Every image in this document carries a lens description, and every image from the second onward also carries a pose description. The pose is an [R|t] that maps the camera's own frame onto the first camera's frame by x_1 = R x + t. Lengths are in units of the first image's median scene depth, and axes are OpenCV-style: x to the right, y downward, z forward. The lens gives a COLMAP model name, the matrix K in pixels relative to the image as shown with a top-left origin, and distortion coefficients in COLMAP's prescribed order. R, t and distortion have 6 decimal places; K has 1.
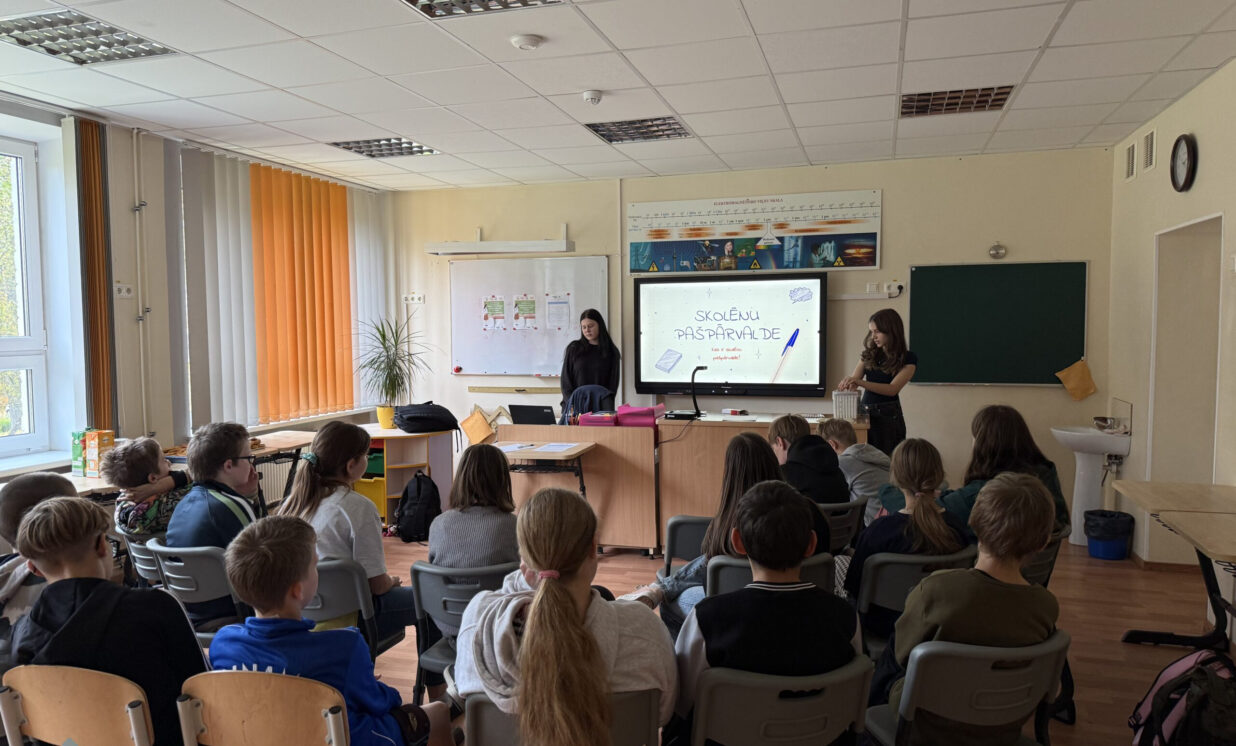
lens RADIAL K [[843.8, 0, 590.9], [0, 843.8, 374.1], [0, 0, 1]] dist [0.033931, -0.031550]
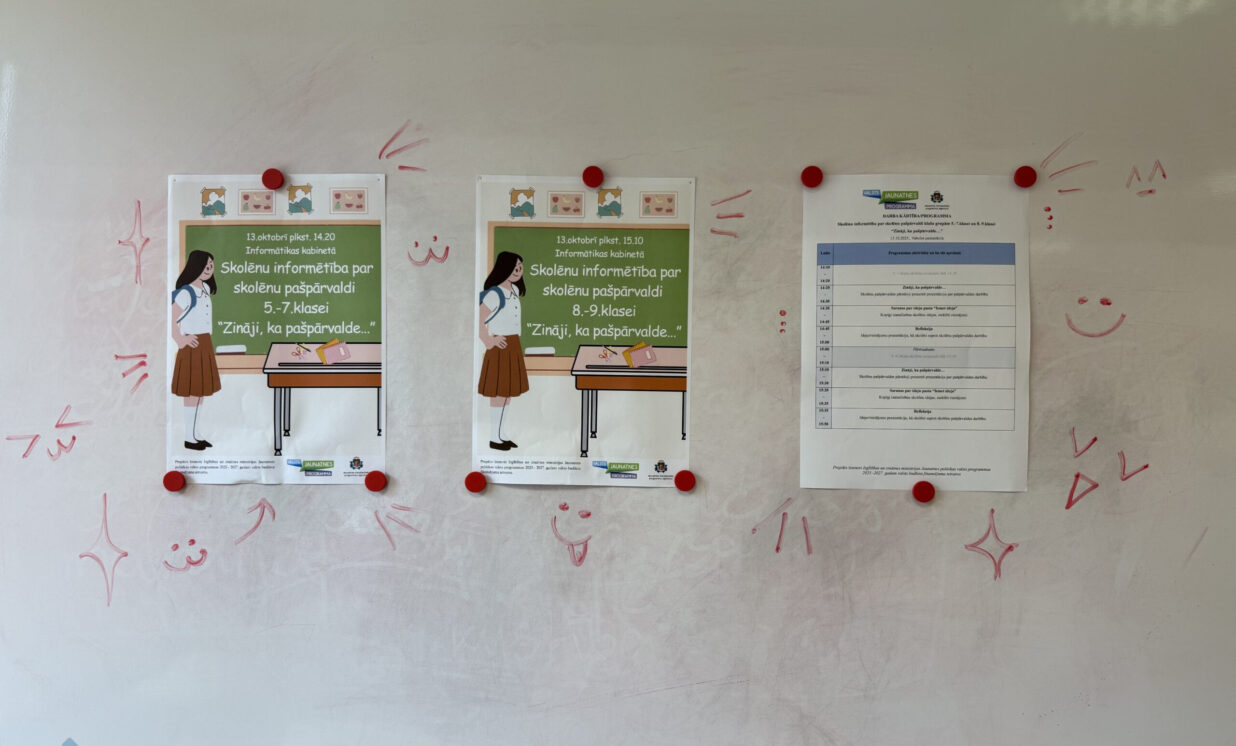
lens RADIAL K [[843.8, 0, 616.2], [0, 843.8, 374.0], [0, 0, 1]] dist [0.033931, -0.031550]
pose [[0.956645, 0.030486, 0.289657, -0.115328], [-0.004304, 0.995878, -0.090600, -0.062977], [-0.291225, 0.085426, 0.952833, 0.972927]]
